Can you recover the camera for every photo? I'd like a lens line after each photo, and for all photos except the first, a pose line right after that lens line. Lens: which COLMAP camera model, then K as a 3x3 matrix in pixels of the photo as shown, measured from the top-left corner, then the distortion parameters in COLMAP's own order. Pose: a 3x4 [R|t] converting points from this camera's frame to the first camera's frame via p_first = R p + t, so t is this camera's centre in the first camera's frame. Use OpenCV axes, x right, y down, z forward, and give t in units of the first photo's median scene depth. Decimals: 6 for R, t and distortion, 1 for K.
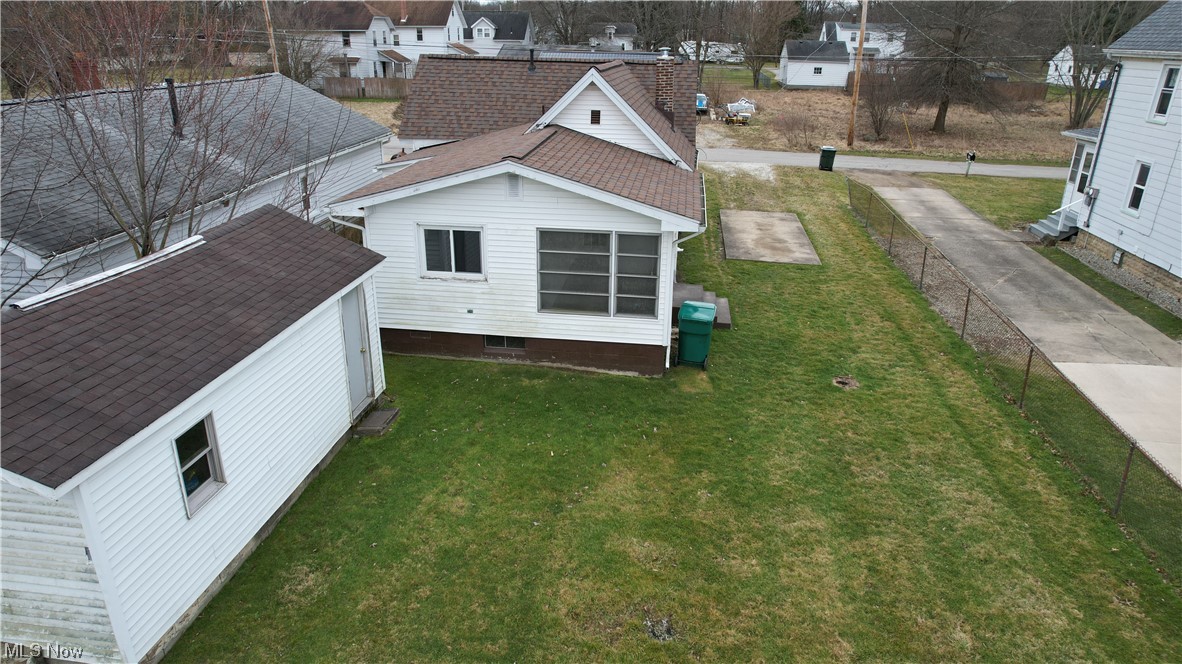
lens RADIAL K [[757.9, 0, 592.3], [0, 757.9, 316.2], [0, 0, 1]] dist [-0.036325, 0.000830]
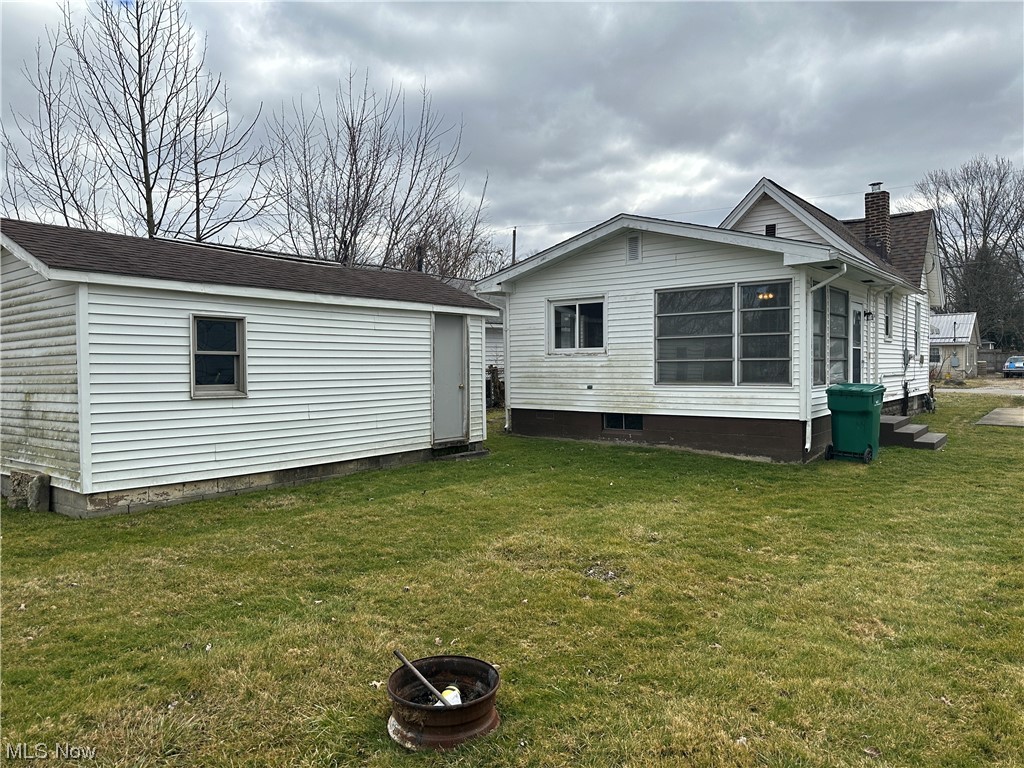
lens RADIAL K [[710.3, 0, 512.0], [0, 710.3, 384.0], [0, 0, 1]] dist [0.157067, -0.250609]
pose [[0.862988, -0.006378, -0.505183, 0.217957], [-0.160616, 0.944582, -0.286300, 0.272301], [0.479013, 0.328214, 0.814139, 0.210582]]
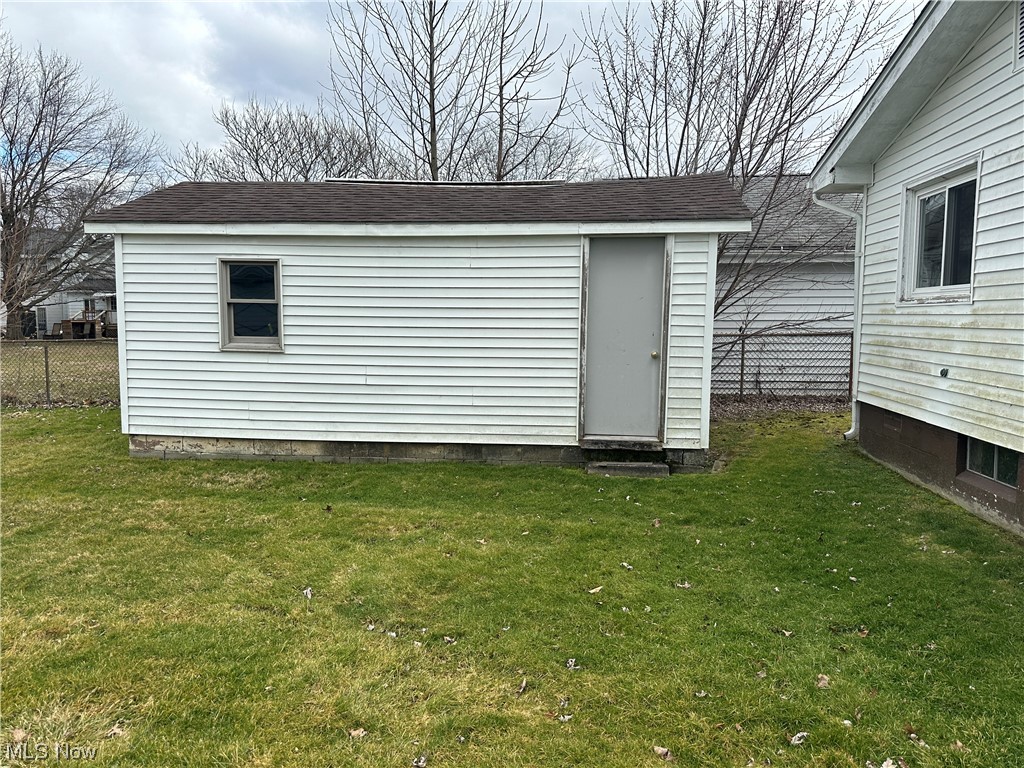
lens RADIAL K [[710.3, 0, 512.0], [0, 710.3, 384.0], [0, 0, 1]] dist [0.157067, -0.250609]
pose [[0.034994, 0.081052, -0.996095, 0.253802], [-0.359462, 0.931022, 0.063128, 0.064174], [0.932503, 0.355850, 0.061715, 0.756426]]
